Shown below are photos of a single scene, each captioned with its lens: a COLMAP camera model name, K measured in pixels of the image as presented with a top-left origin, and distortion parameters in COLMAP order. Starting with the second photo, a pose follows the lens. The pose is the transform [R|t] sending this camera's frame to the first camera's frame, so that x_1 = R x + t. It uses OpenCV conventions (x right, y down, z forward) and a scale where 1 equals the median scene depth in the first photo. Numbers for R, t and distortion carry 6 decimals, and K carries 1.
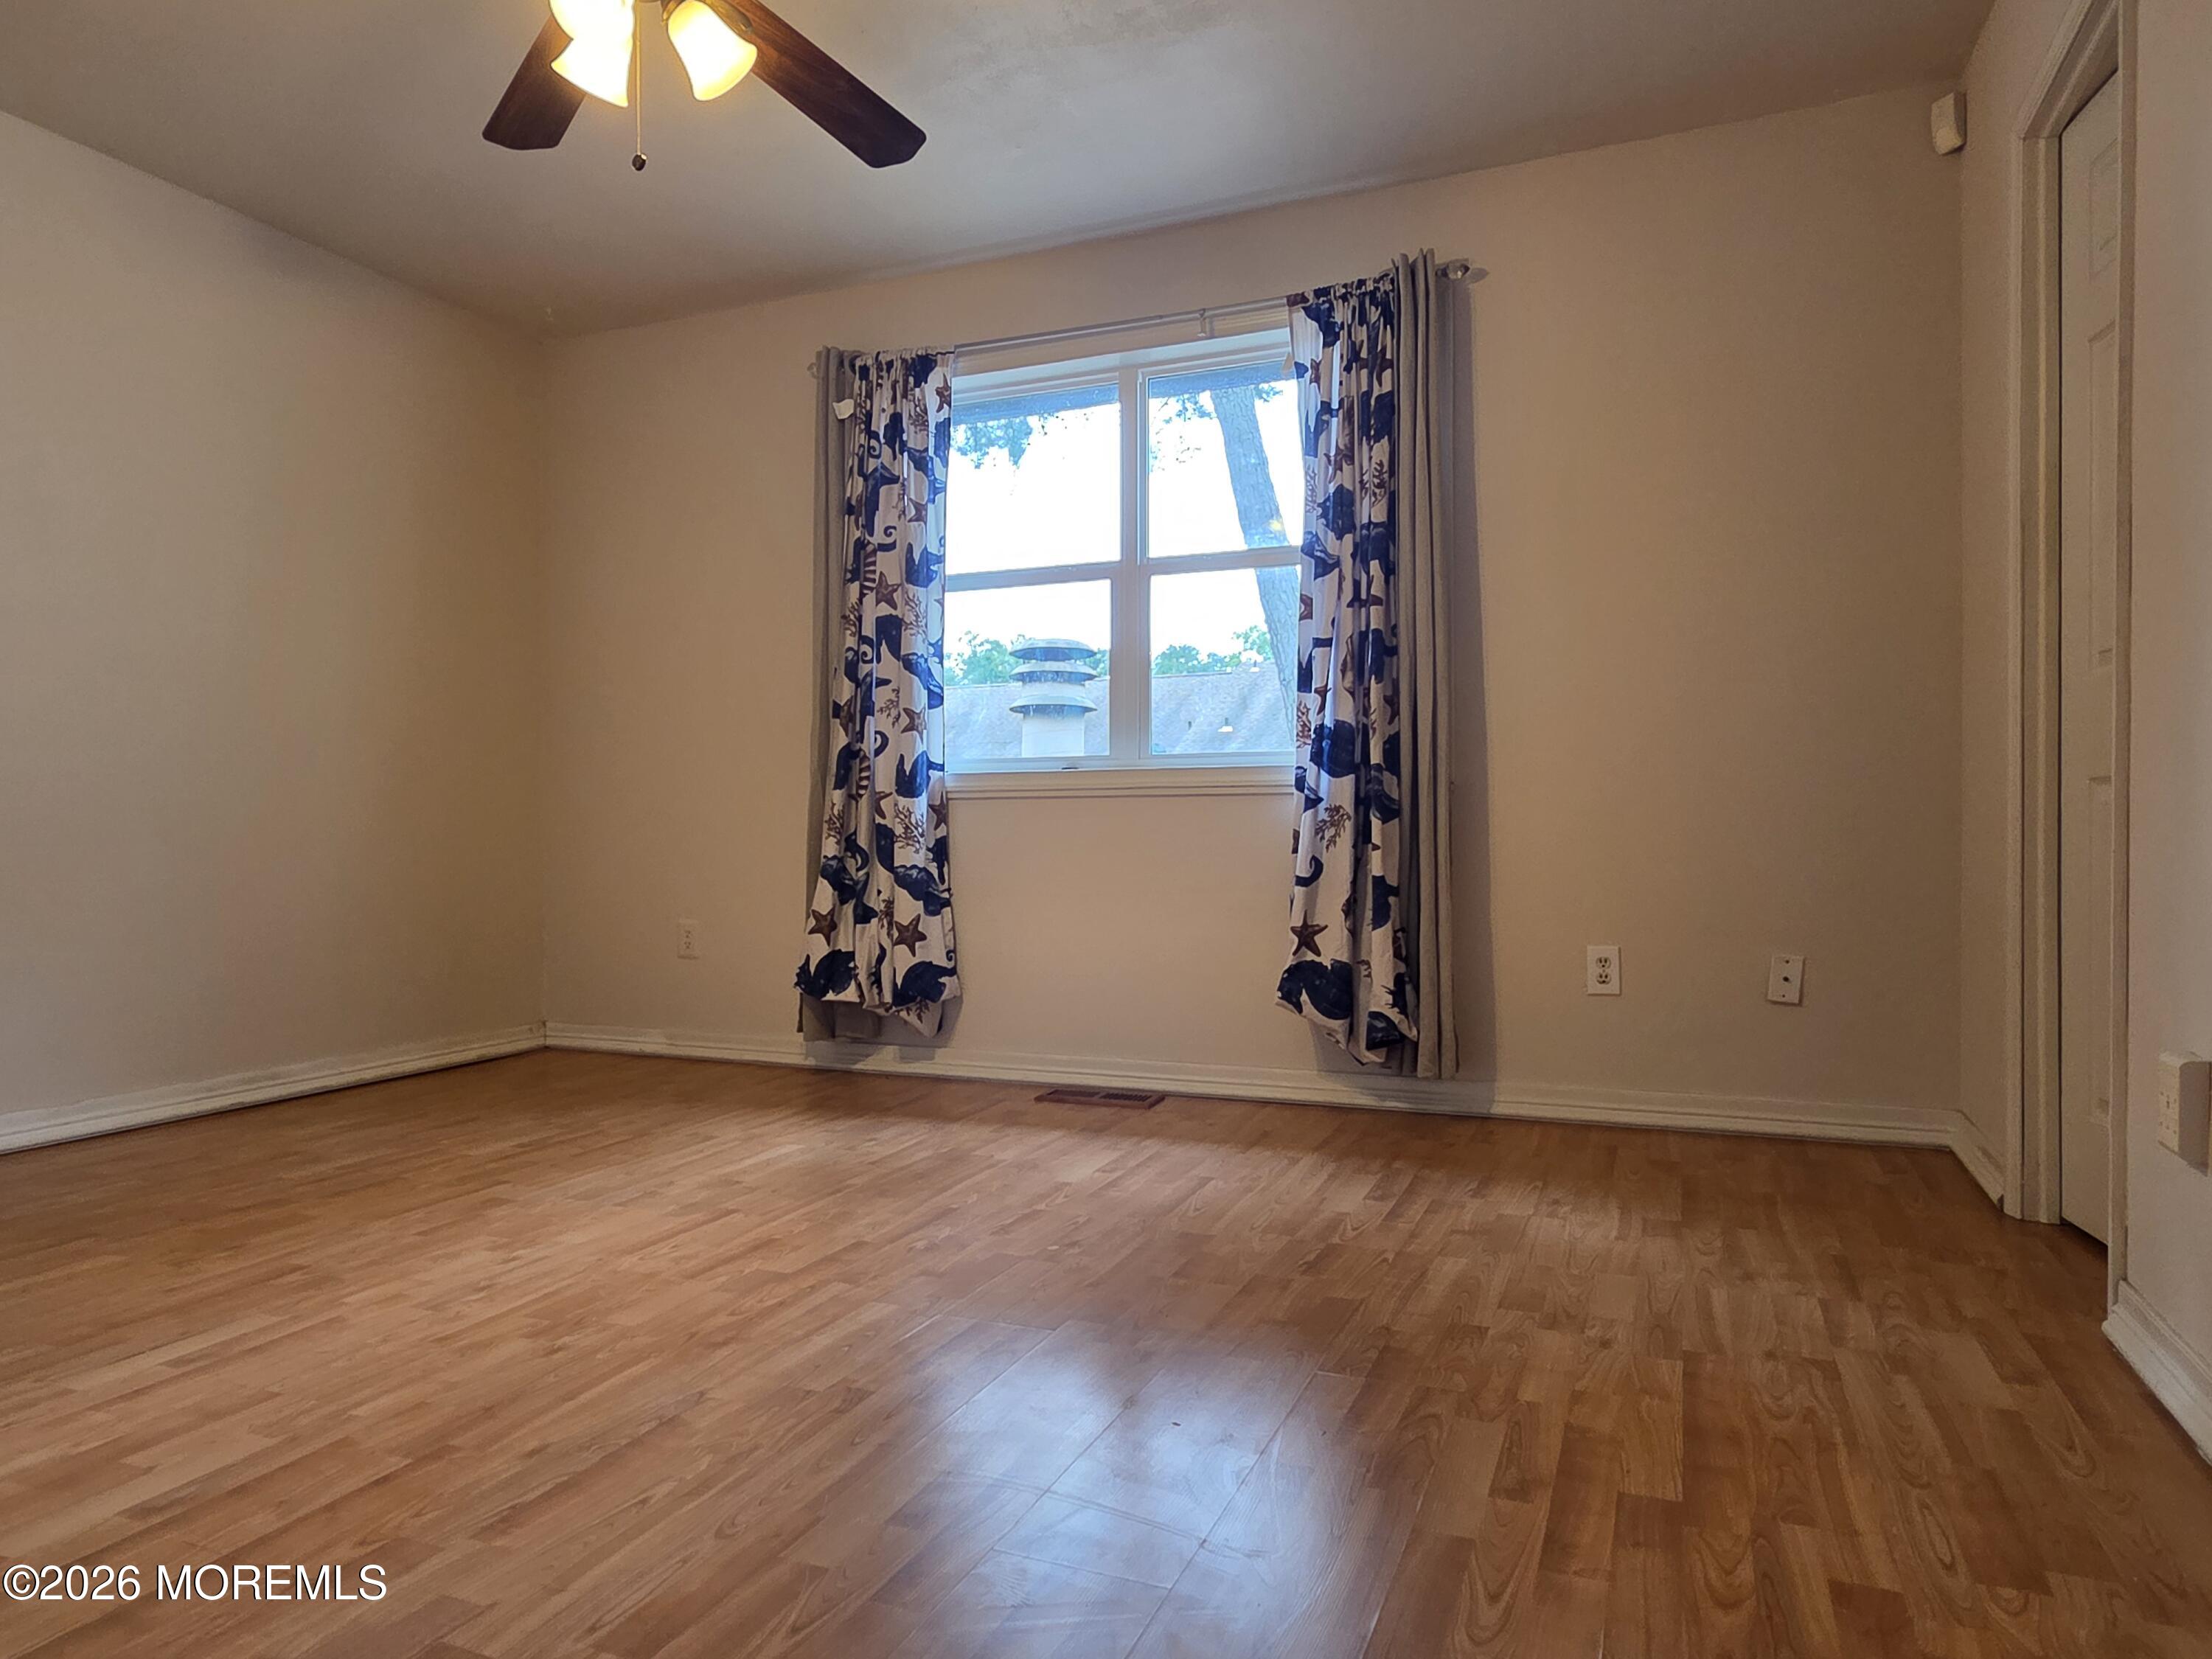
lens RADIAL K [[1387.1, 0, 1106.7], [0, 1387.1, 833.7], [0, 0, 1]] dist [0.004804, -0.005142]
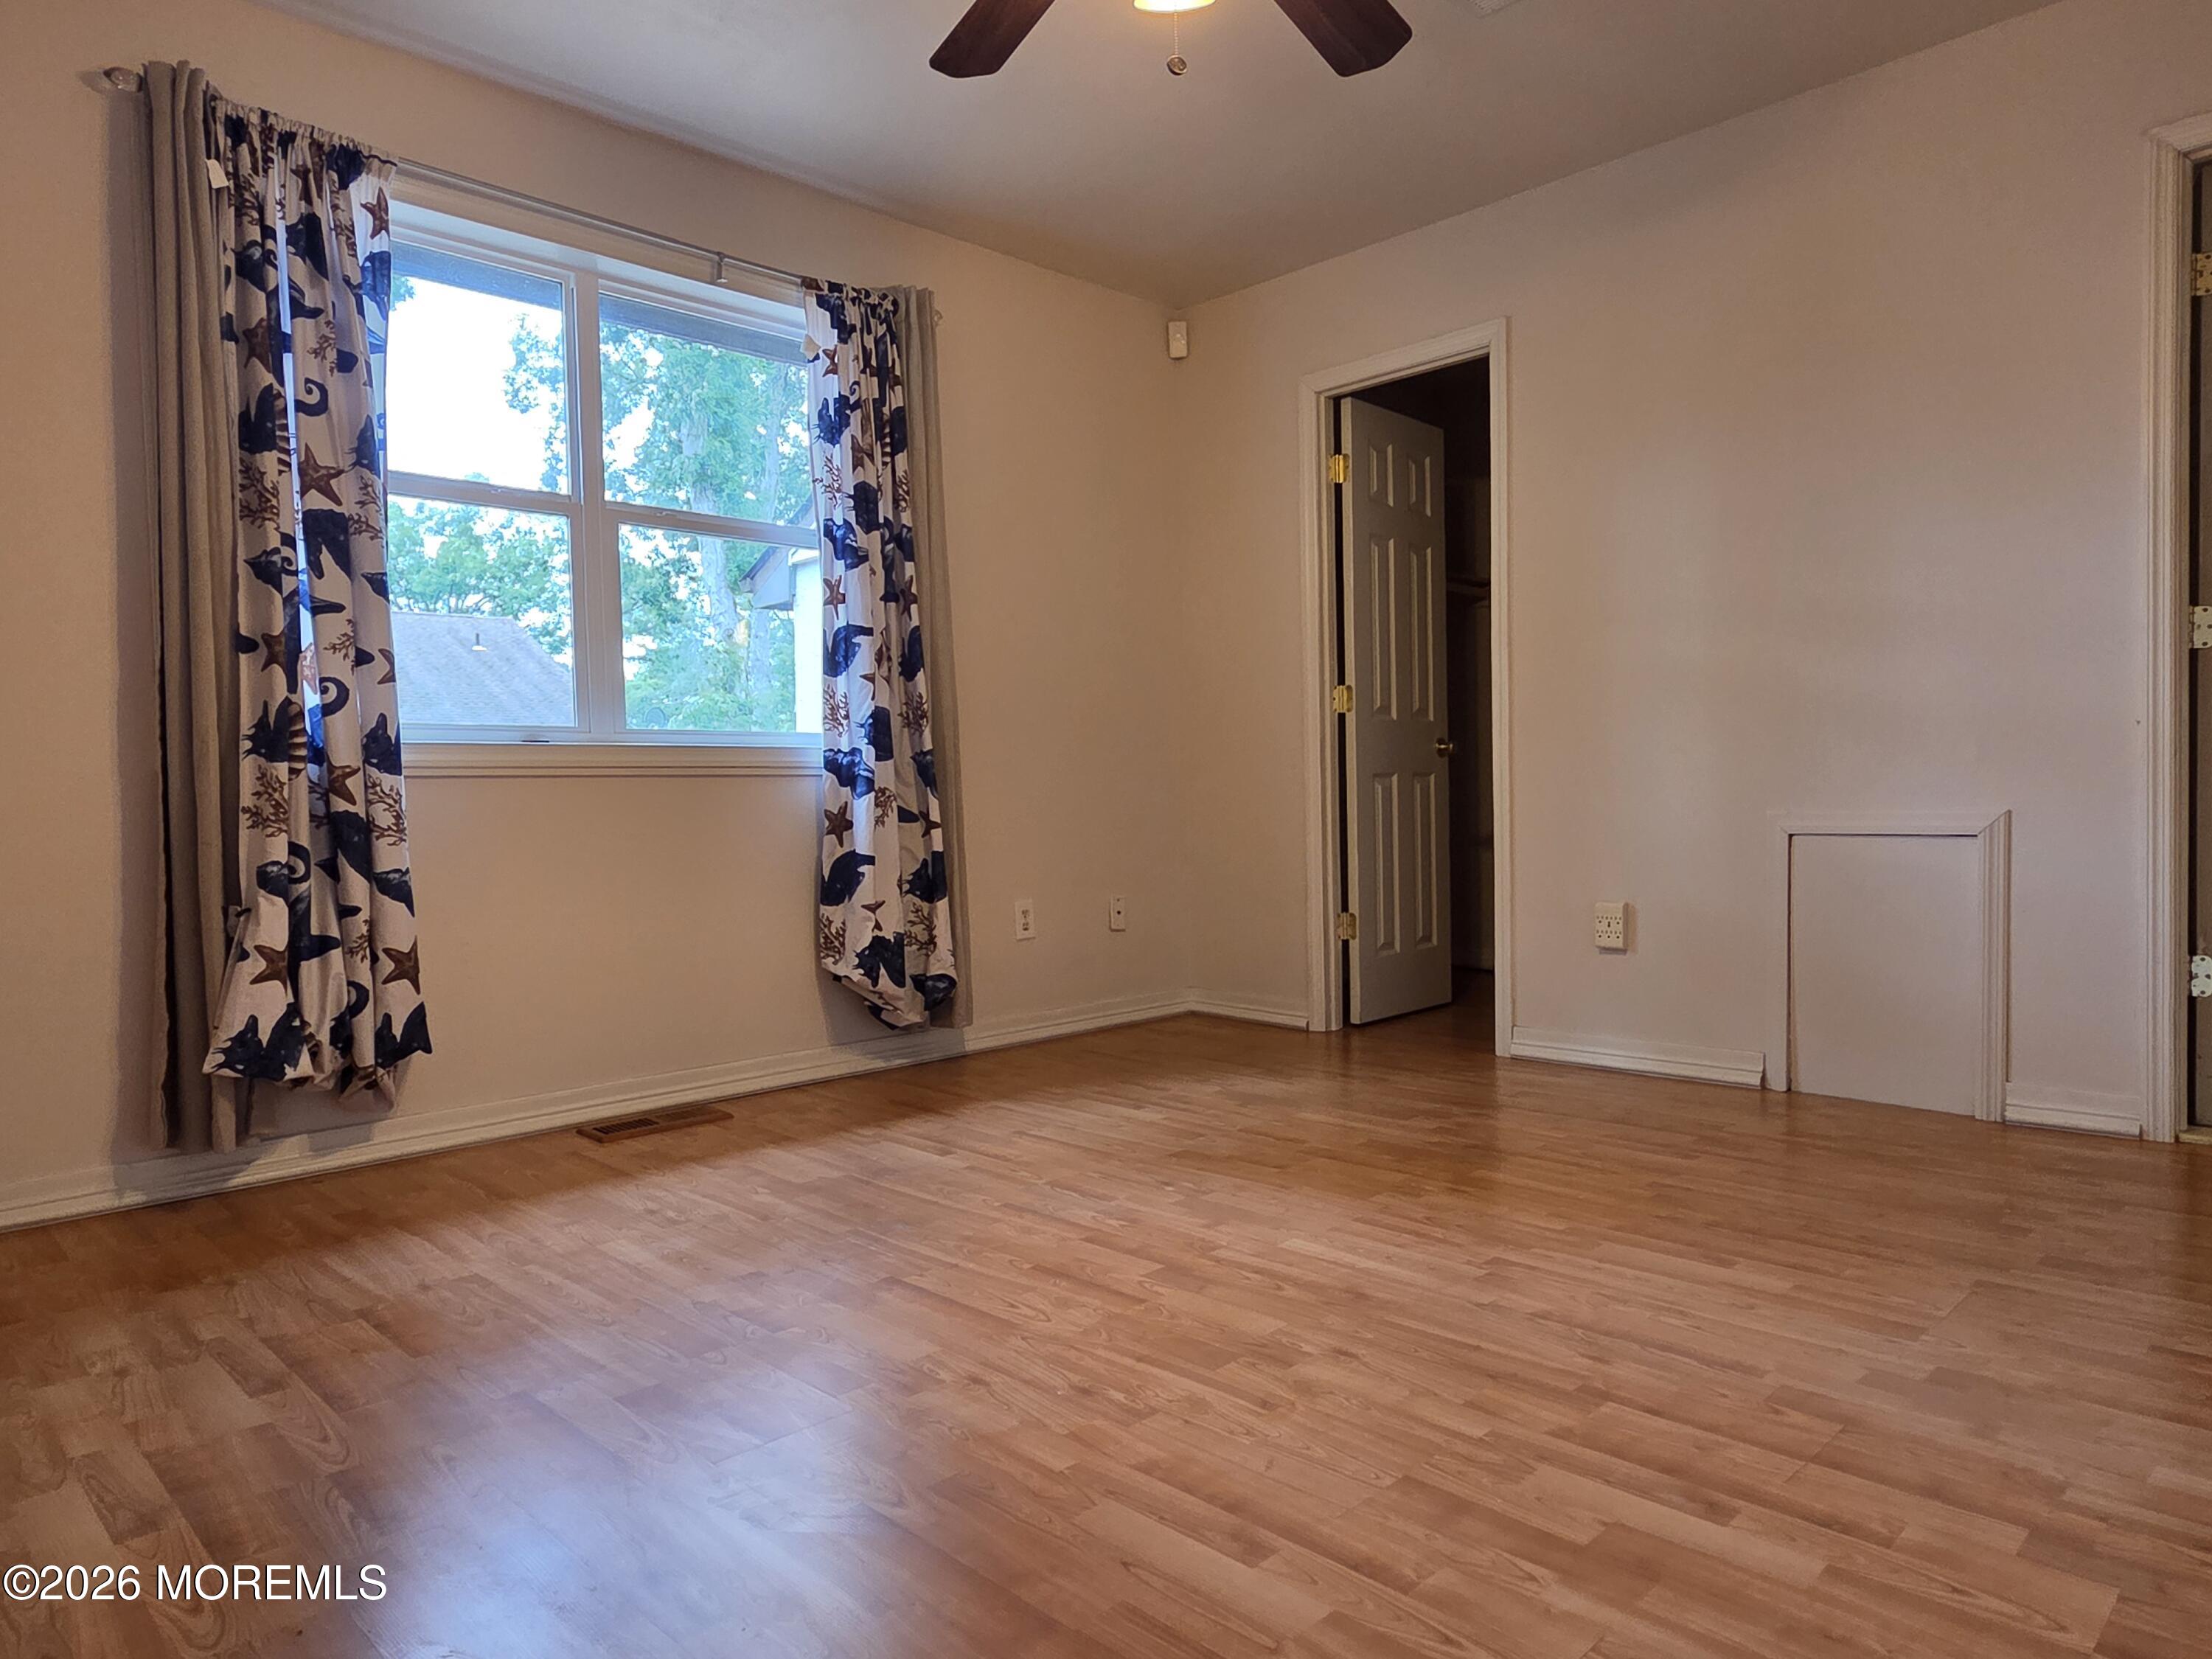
lens RADIAL K [[1387.1, 0, 1100.9], [0, 1387.1, 833.7], [0, 0, 1]] dist [0.004804, -0.005142]
pose [[0.392107, -0.027829, 0.919499, -0.969776], [0.019372, 0.999570, 0.021991, -0.006573], [-0.919716, 0.009189, 0.392478, 0.564880]]
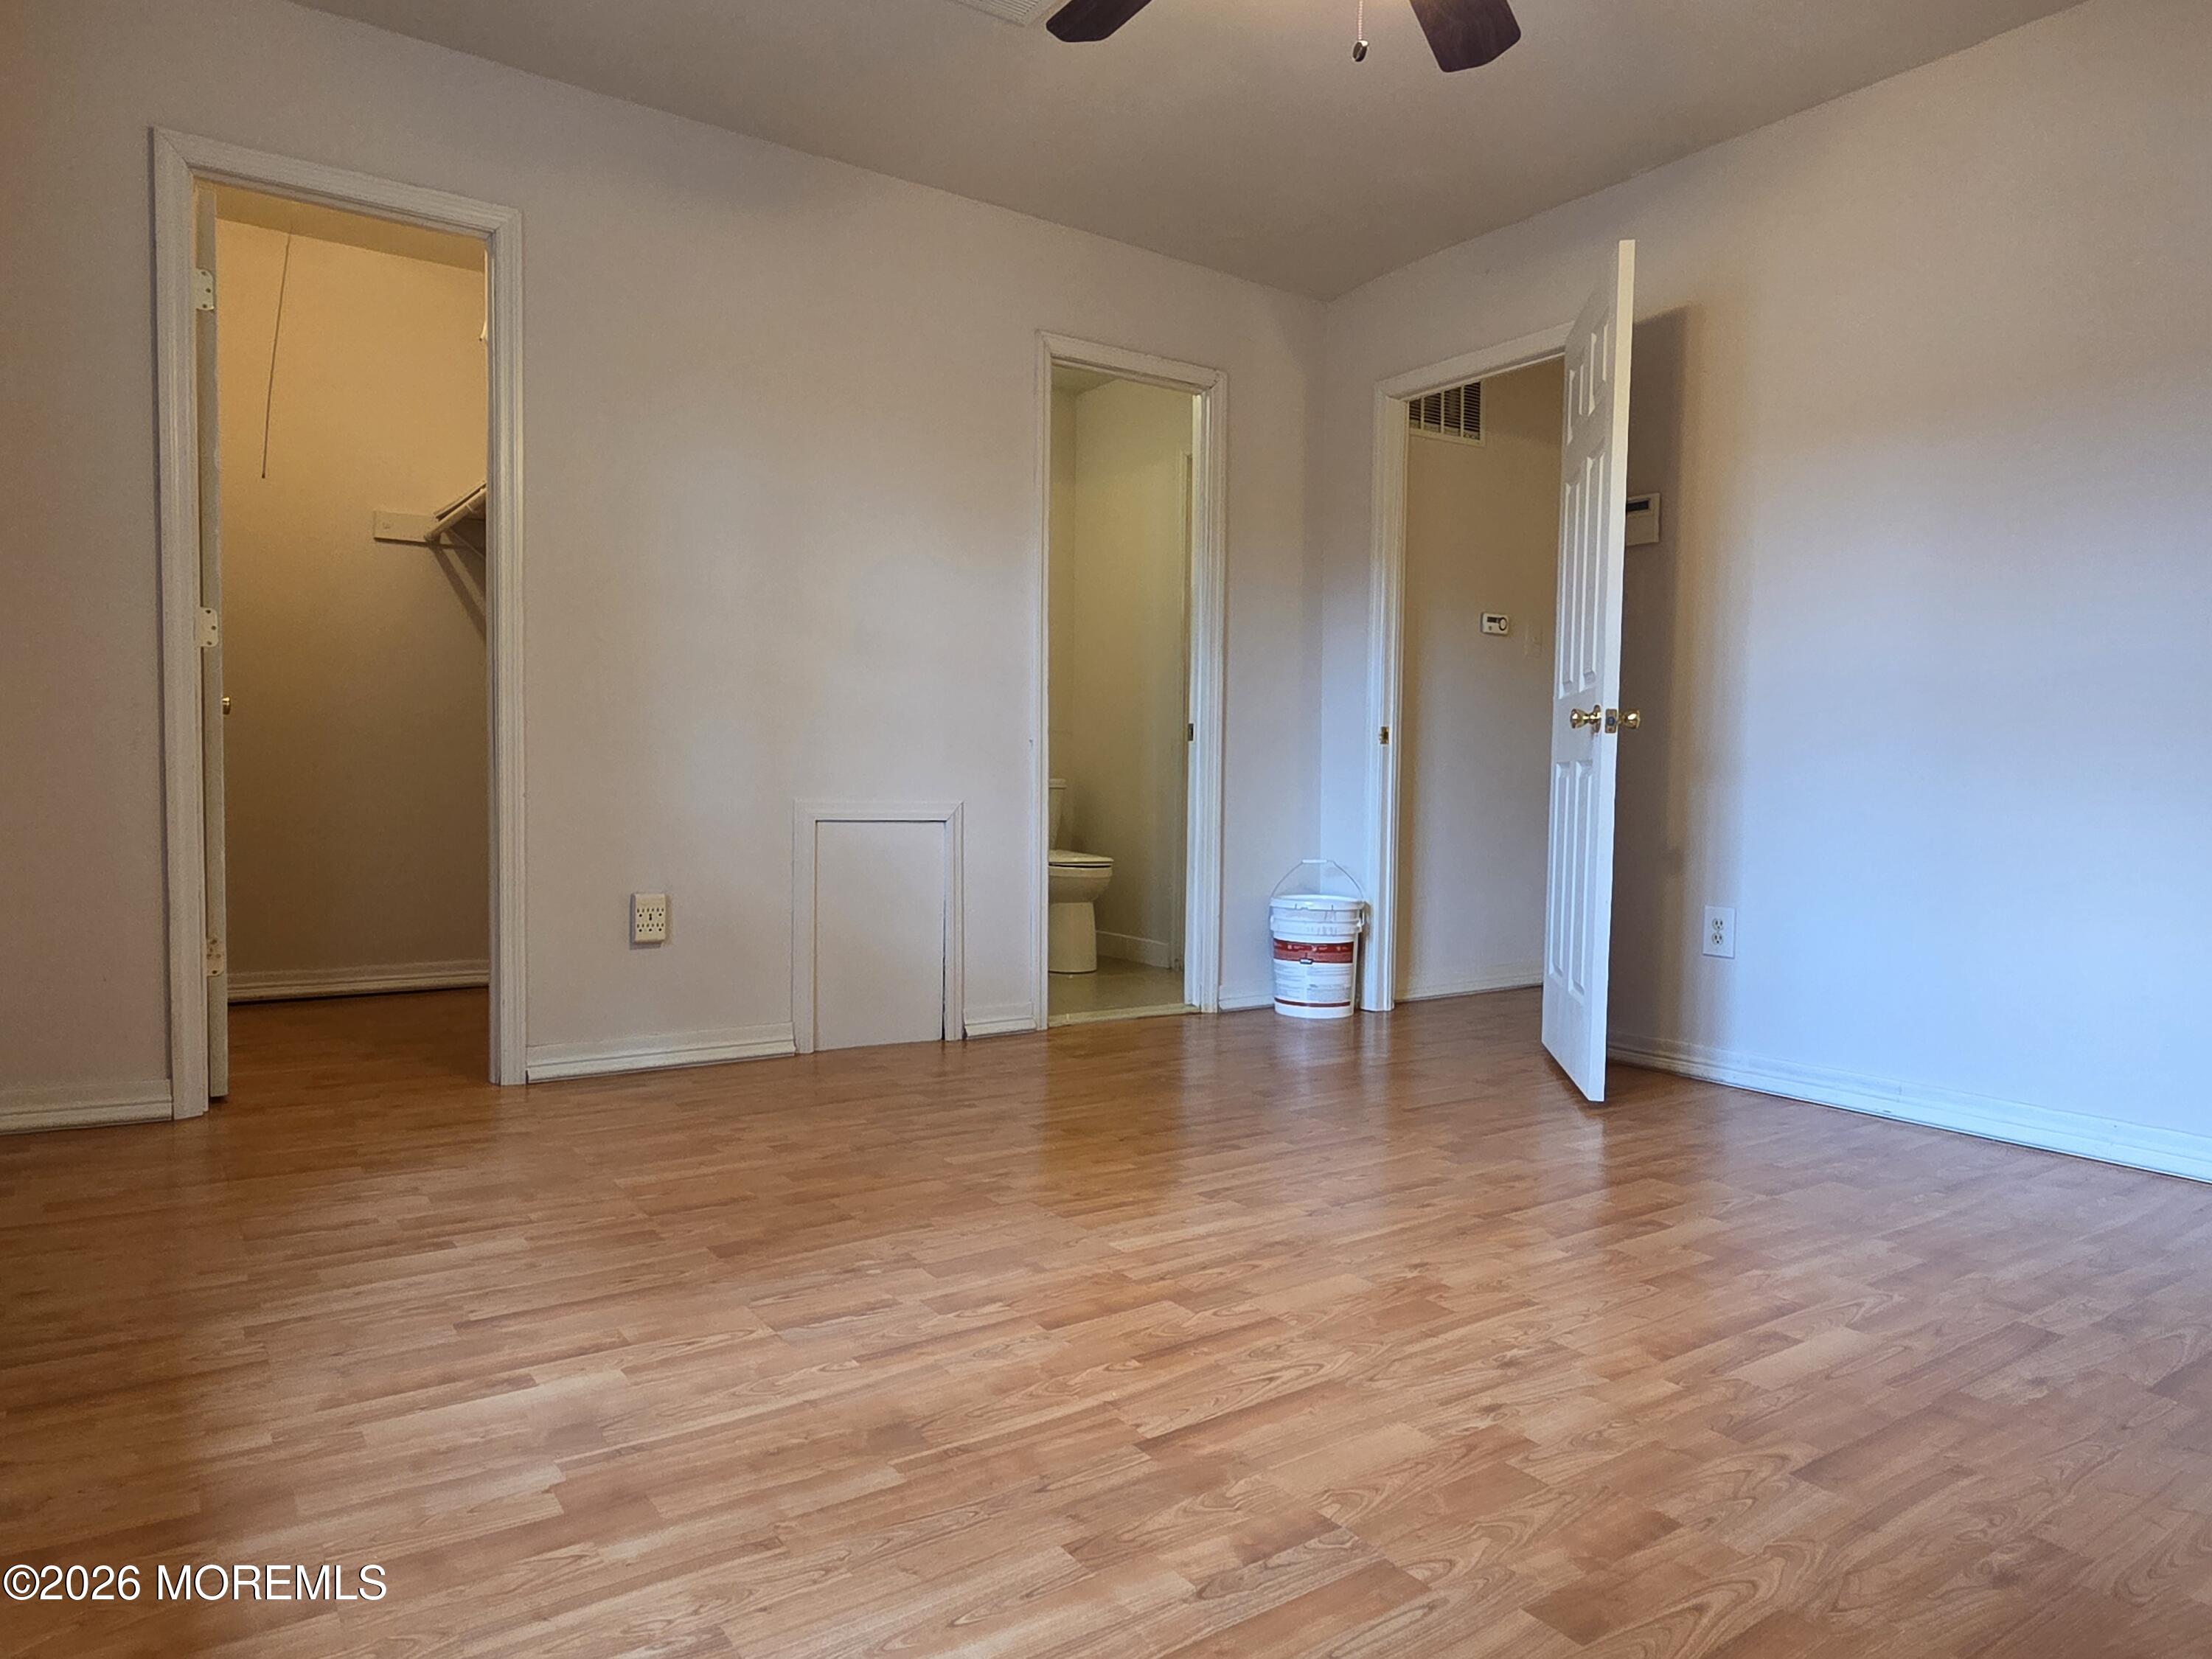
lens RADIAL K [[1387.1, 0, 1098.6], [0, 1387.1, 829.0], [0, 0, 1]] dist [0.004804, -0.005142]
pose [[-0.839715, -0.029770, 0.542210, -0.564587], [-0.014438, 0.999367, 0.032510, -0.007306], [-0.542835, 0.019471, -0.839614, 1.505777]]
